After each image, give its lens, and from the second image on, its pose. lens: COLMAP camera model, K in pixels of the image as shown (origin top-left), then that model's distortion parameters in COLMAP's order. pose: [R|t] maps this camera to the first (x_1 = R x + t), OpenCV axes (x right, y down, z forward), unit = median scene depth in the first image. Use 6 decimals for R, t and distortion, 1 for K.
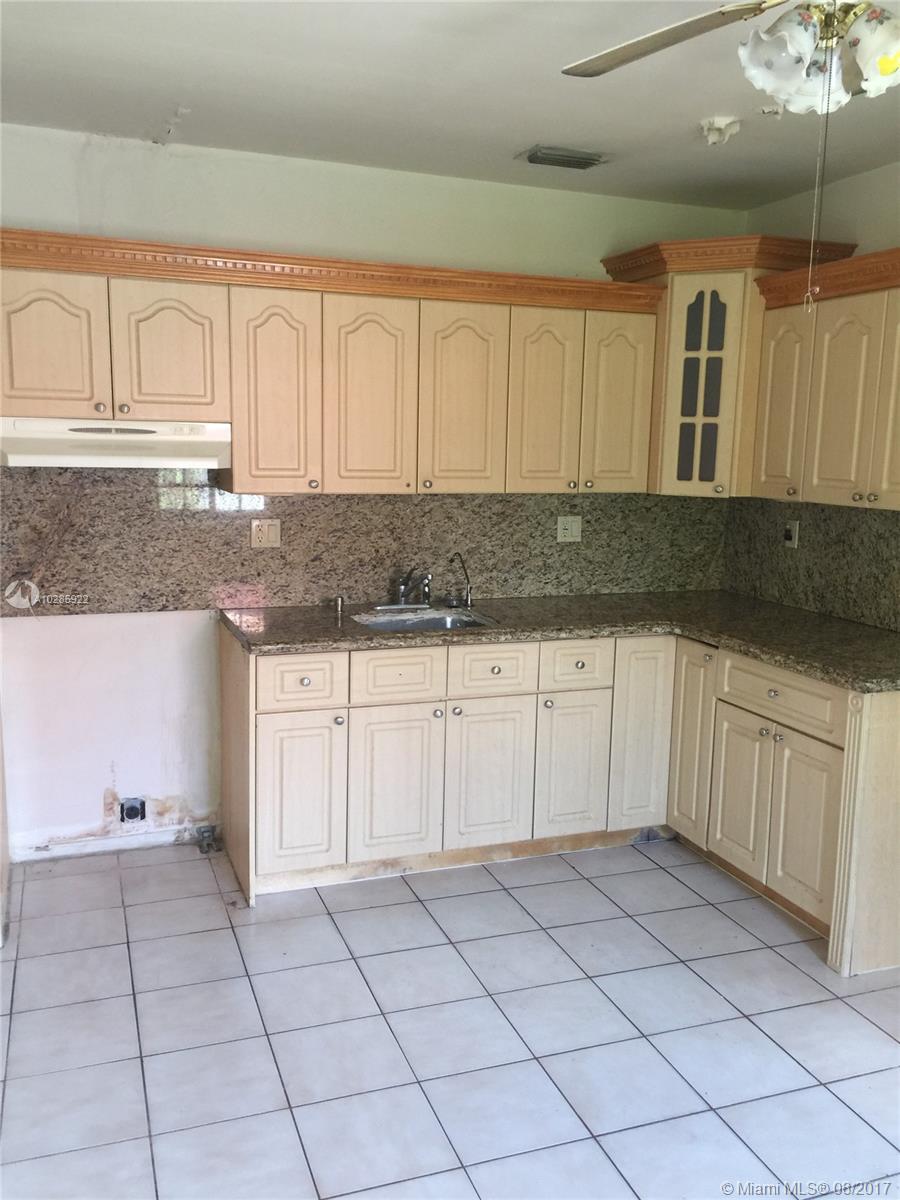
lens RADIAL K [[1046.8, 0, 450.0], [0, 1046.8, 600.0], [0, 0, 1]] dist [0.072938, -0.104408]
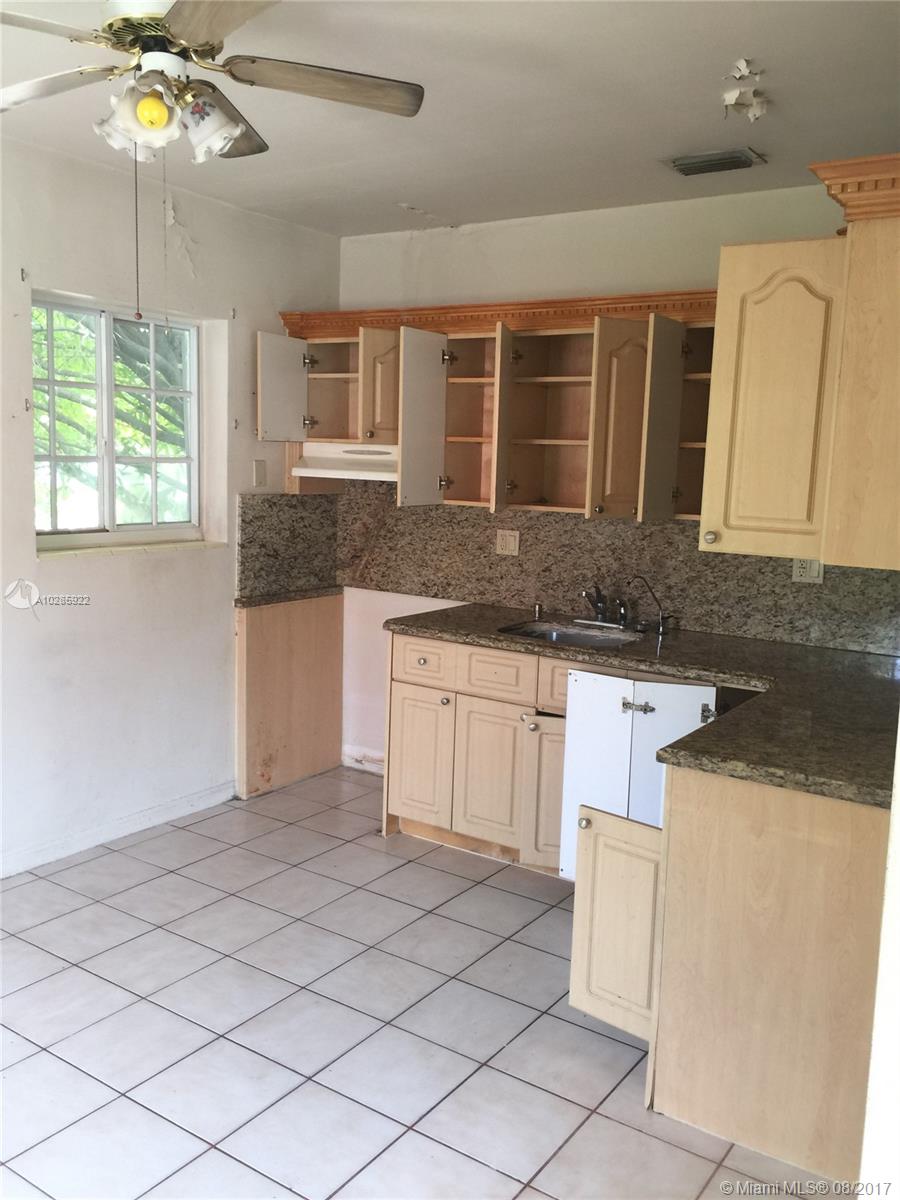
lens RADIAL K [[1034.9, 0, 453.0], [0, 1034.9, 596.9], [0, 0, 1]] dist [0.063337, -0.078470]
pose [[0.580272, 0.111212, -0.806794, 0.734530], [-0.145975, 0.988793, 0.031310, -0.032358], [0.801234, 0.099603, 0.590003, 0.294703]]
